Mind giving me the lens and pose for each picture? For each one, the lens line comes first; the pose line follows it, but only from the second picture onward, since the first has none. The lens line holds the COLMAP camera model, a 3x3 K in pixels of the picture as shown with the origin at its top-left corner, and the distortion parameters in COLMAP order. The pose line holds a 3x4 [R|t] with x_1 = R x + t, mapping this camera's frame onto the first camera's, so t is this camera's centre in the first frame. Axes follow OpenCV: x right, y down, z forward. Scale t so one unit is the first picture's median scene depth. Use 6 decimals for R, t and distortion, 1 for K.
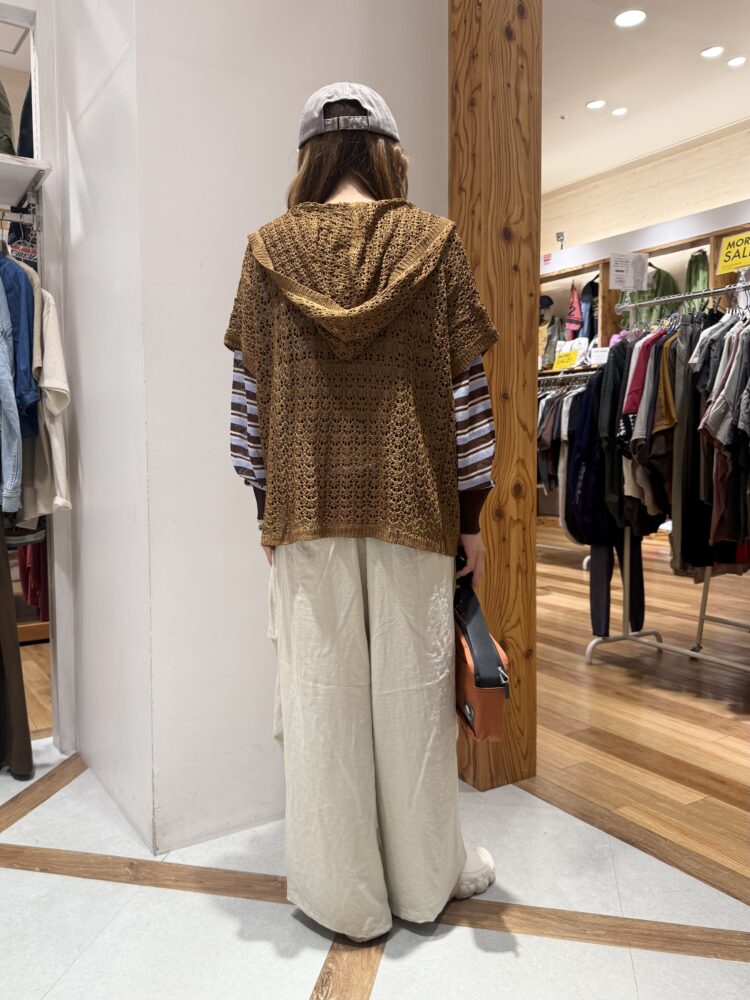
lens RADIAL K [[777.4, 0, 336.6], [0, 777.4, 498.1], [0, 0, 1]] dist [0.162051, -0.332566]
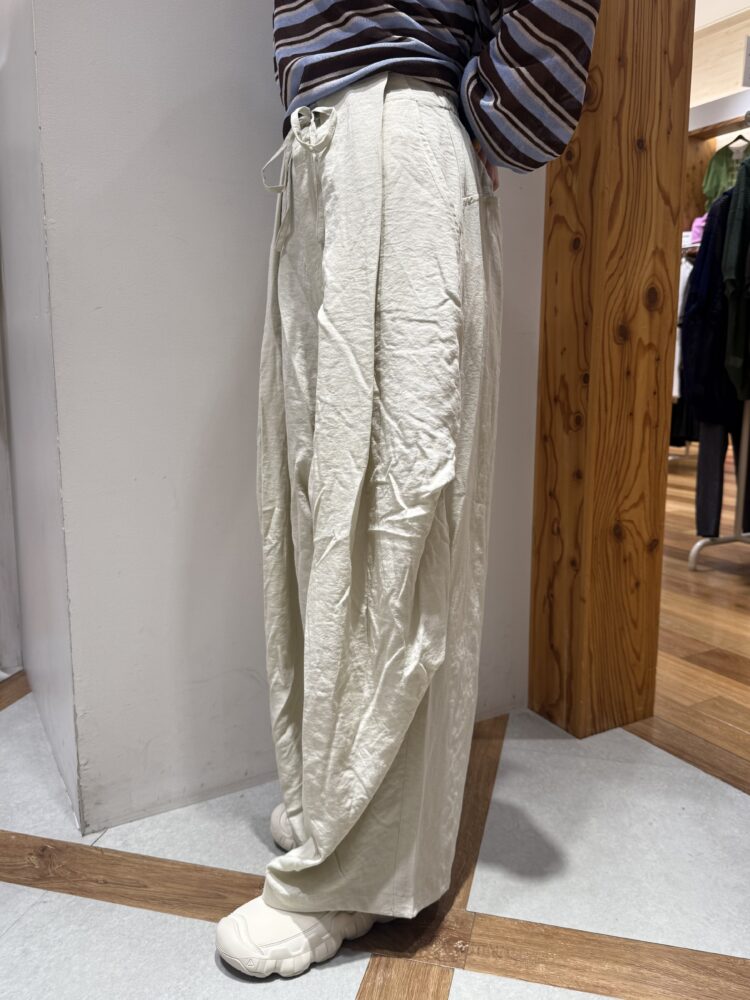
lens RADIAL K [[727.2, 0, 377.7], [0, 727.2, 488.9], [0, 0, 1]] dist [0.028505, -0.046727]
pose [[0.999748, 0.014254, -0.017340, 0.014560], [-0.012798, 0.996604, 0.081348, 0.101179], [0.018441, -0.081106, 0.996535, 0.371063]]
